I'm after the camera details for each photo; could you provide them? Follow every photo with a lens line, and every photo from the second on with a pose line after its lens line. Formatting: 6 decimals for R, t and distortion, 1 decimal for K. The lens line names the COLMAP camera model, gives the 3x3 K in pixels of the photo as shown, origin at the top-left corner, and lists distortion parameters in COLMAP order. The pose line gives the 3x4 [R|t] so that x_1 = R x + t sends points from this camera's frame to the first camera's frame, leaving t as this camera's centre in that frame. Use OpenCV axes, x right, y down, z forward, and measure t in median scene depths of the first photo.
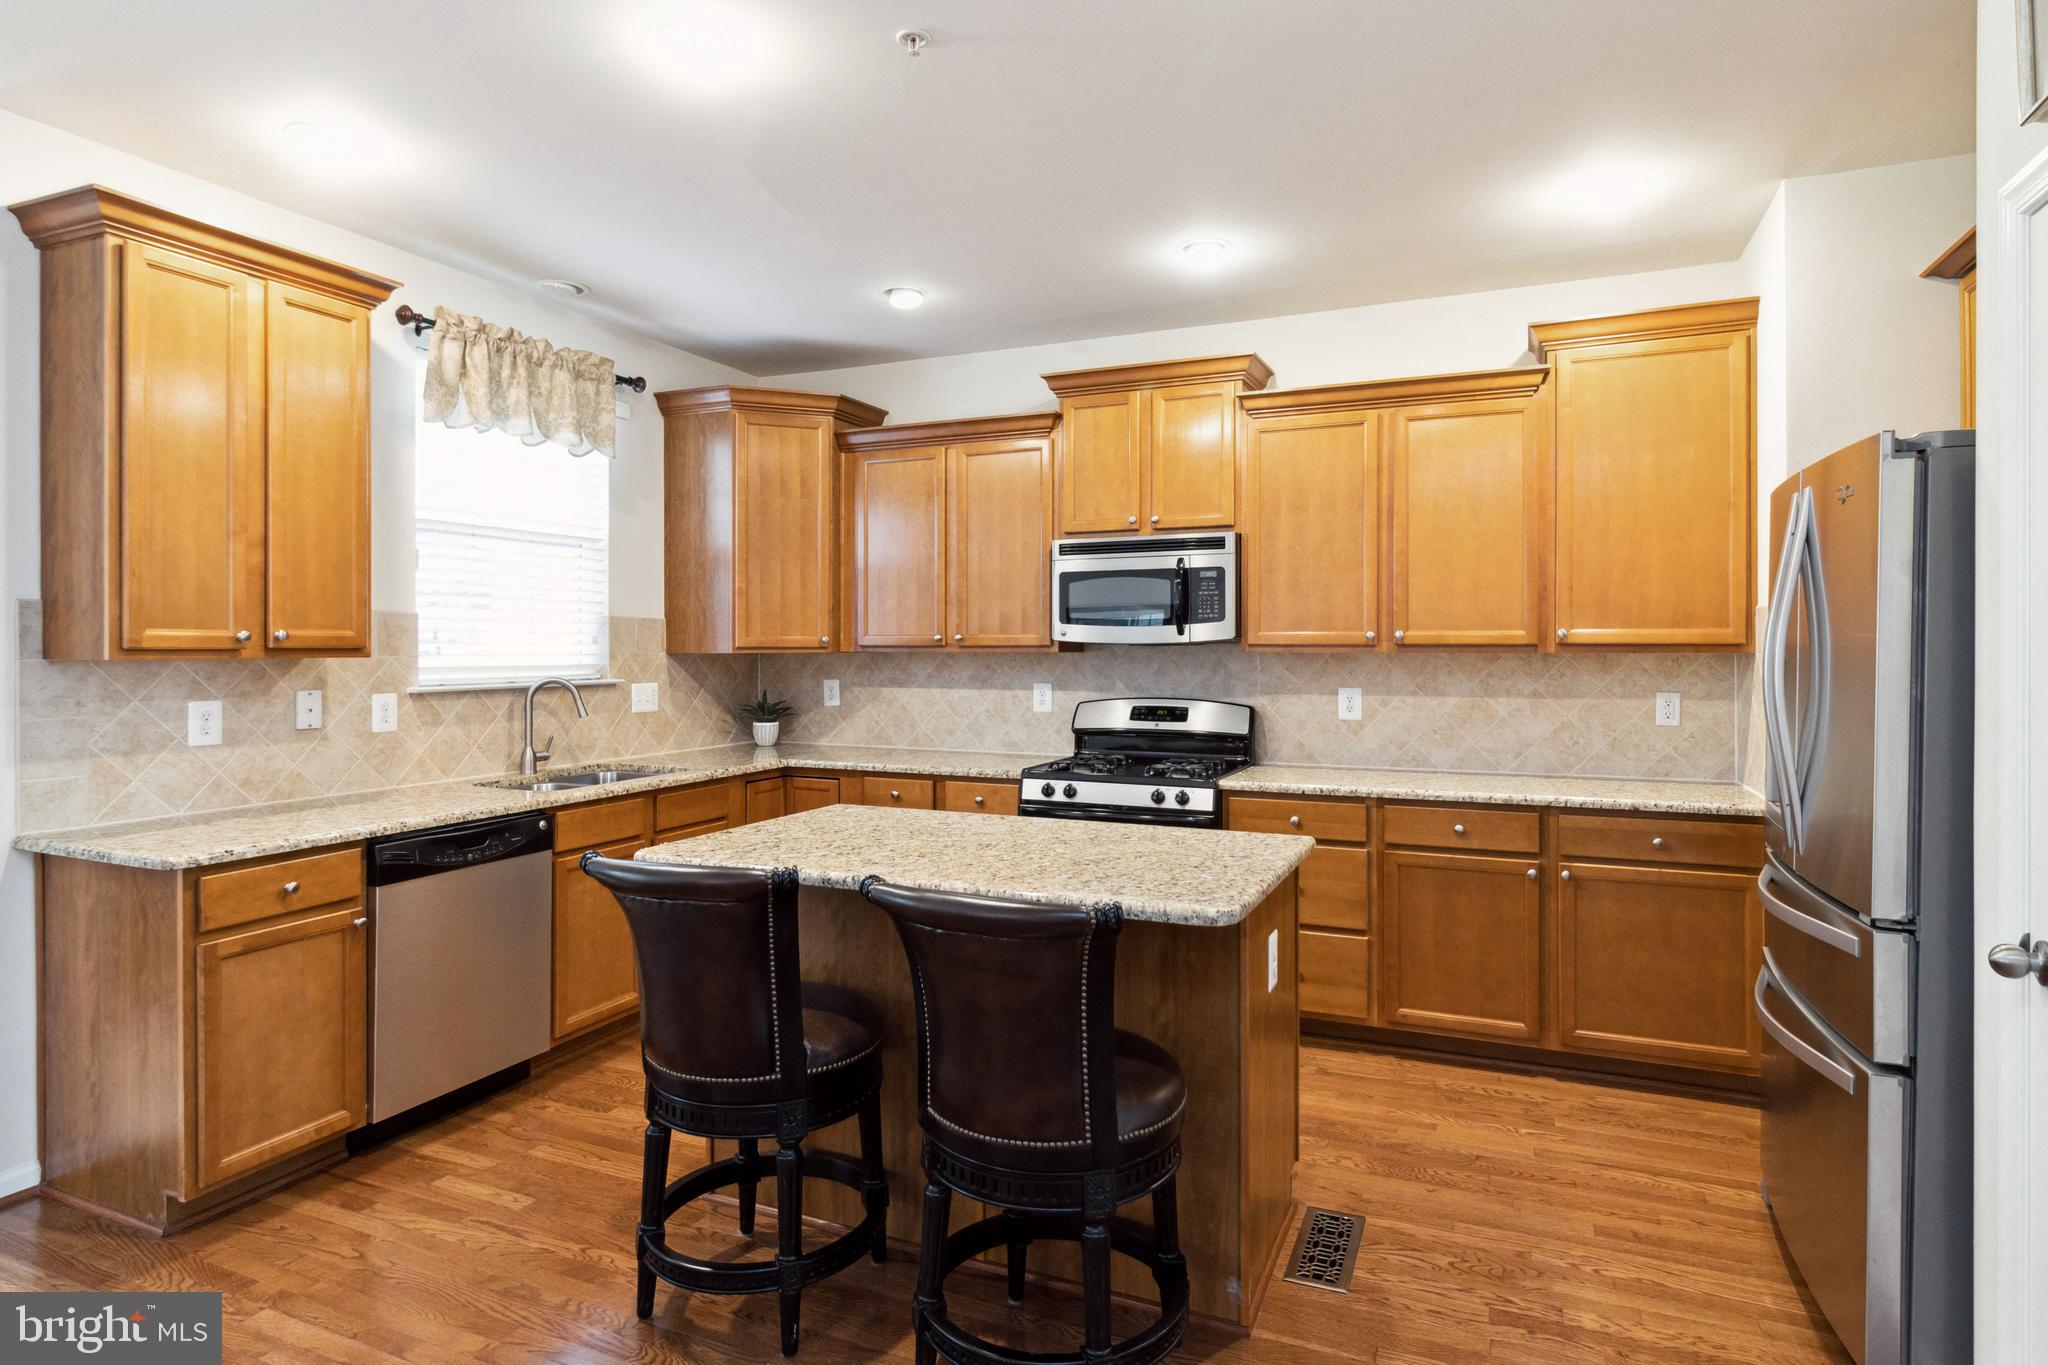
lens RADIAL K [[1098.0, 0, 1004.6], [0, 1098.0, 653.1], [0, 0, 1]] dist [0.003116, -0.004061]
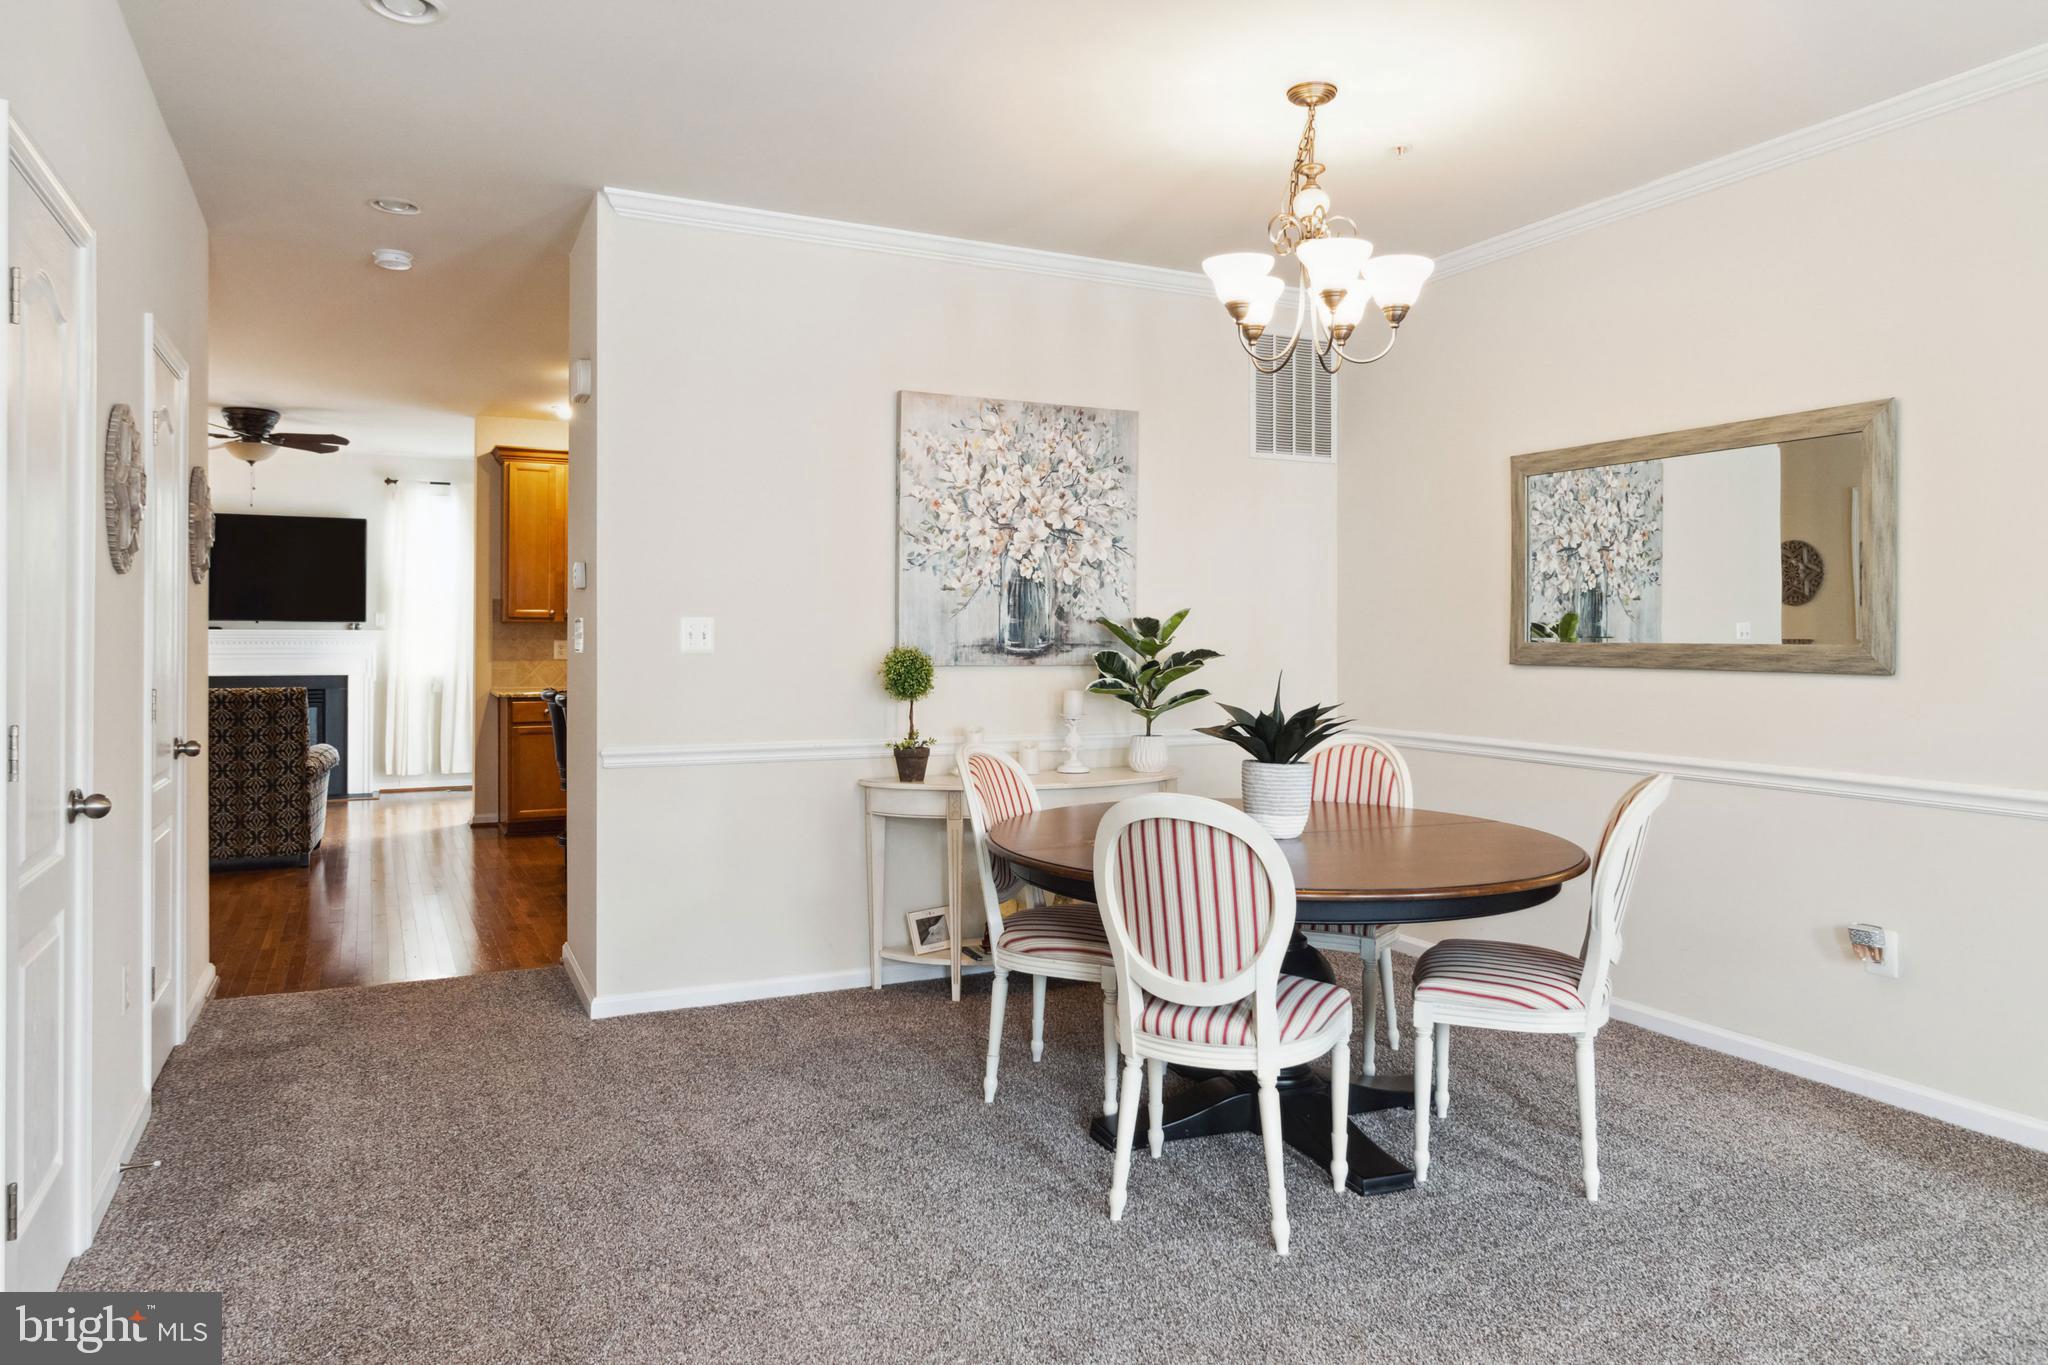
lens RADIAL K [[1337.2, 0, 1022.1], [0, 1337.2, 646.0], [0, 0, 1]] dist [0.007627, -0.004839]
pose [[0.765062, 0.005443, -0.643934, 1.484306], [-0.006404, 0.999979, 0.000843, 0.036181], [0.643925, 0.003479, 0.765081, -0.446755]]
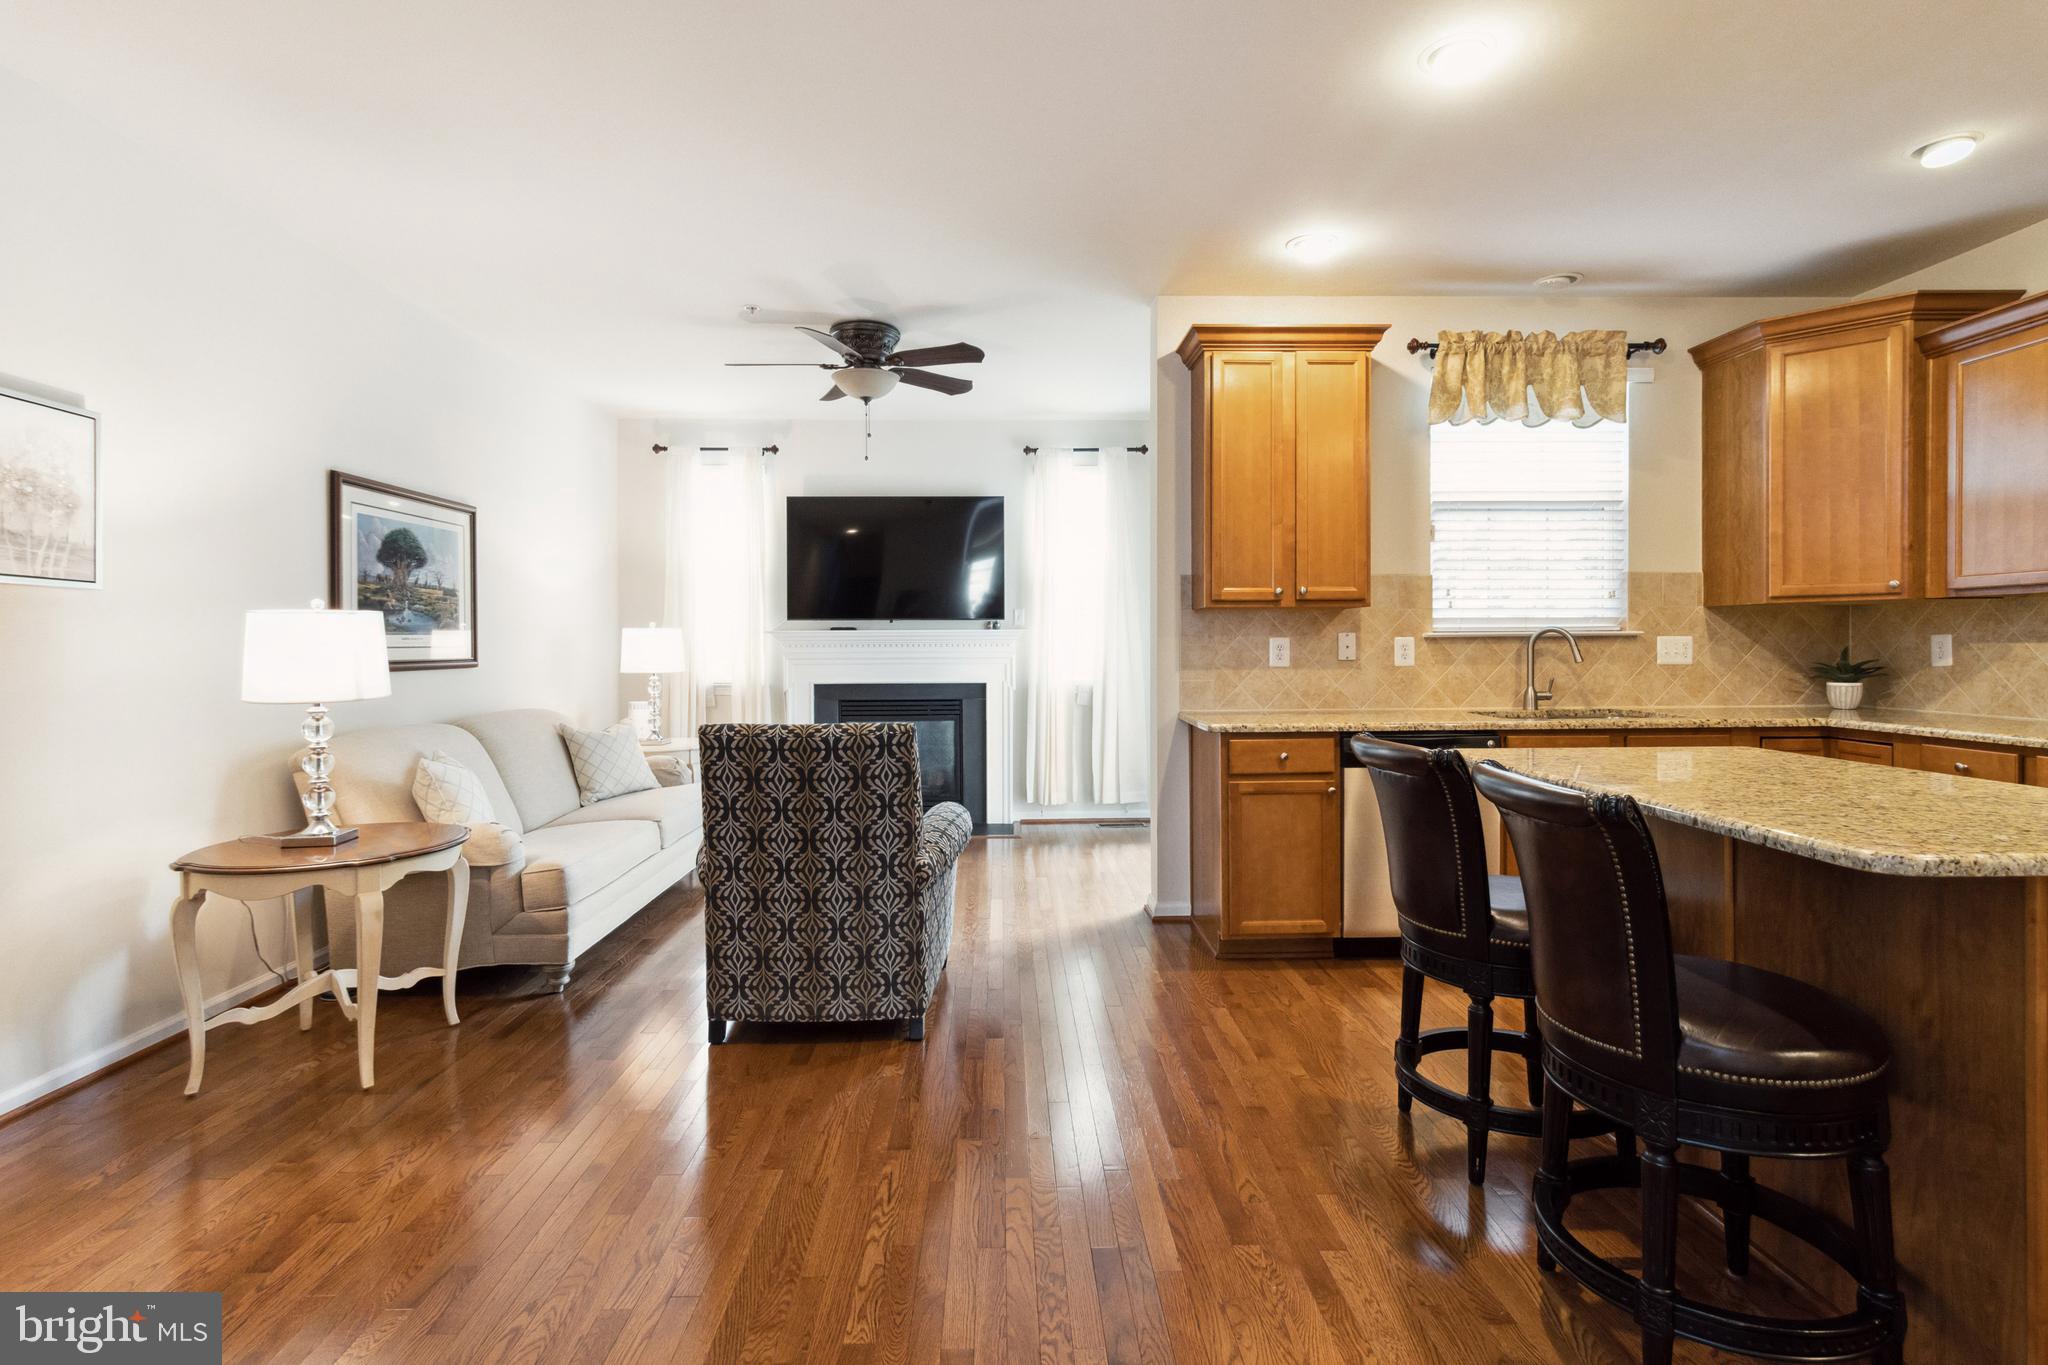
lens RADIAL K [[979.6, 0, 1045.6], [0, 979.6, 656.1], [0, 0, 1]] dist [0.003270, 0.000288]
pose [[0.446500, 0.009374, -0.894735, 0.270517], [0.000235, 0.999944, 0.010593, 0.042685], [0.894784, -0.004940, 0.446473, 0.078519]]
